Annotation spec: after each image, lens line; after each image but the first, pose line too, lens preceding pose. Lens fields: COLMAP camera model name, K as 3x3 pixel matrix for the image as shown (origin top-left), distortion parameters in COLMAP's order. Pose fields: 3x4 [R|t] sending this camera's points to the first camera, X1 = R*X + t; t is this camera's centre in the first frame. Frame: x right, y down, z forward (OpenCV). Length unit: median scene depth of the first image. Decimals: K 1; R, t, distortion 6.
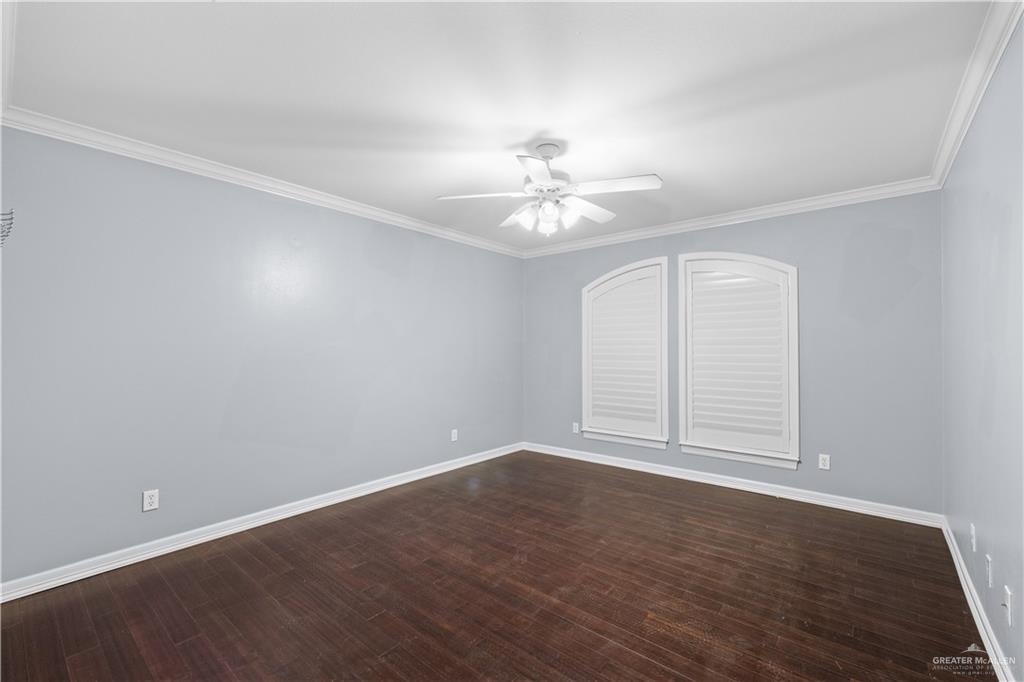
lens RADIAL K [[435.4, 0, 513.4], [0, 435.4, 342.7], [0, 0, 1]] dist [0.001695, -0.000385]
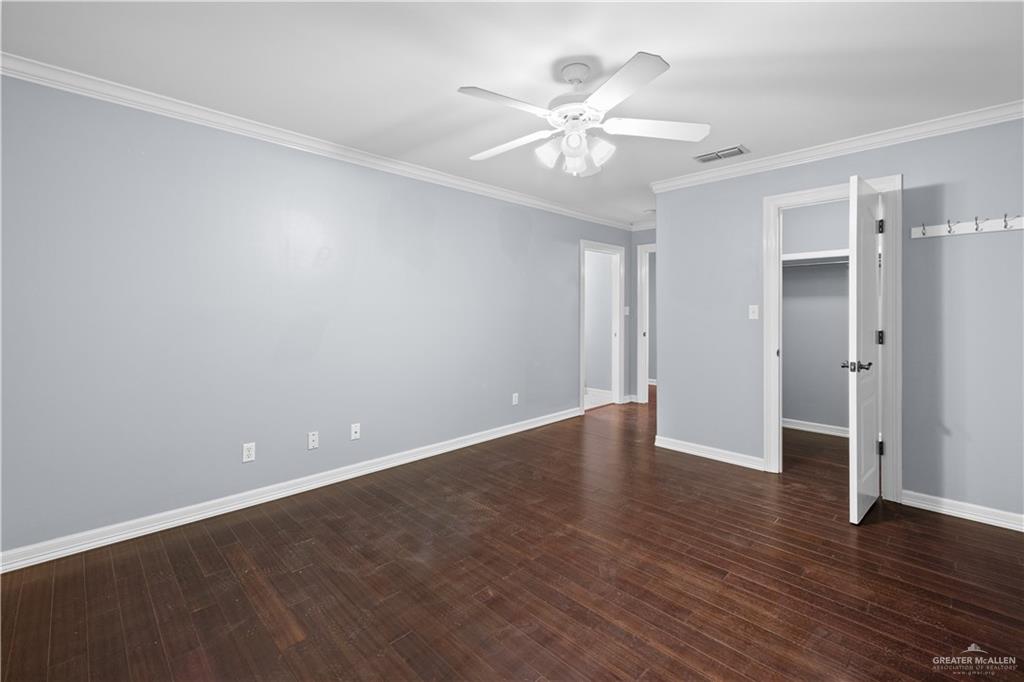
lens RADIAL K [[435.4, 0, 513.6], [0, 435.4, 305.3], [0, 0, 1]] dist [0.001695, -0.000385]
pose [[-0.995850, -0.005680, 0.090833, 0.122196], [-0.006767, 0.999909, -0.011661, 0.013256], [-0.090758, -0.012228, -0.995798, 1.882624]]
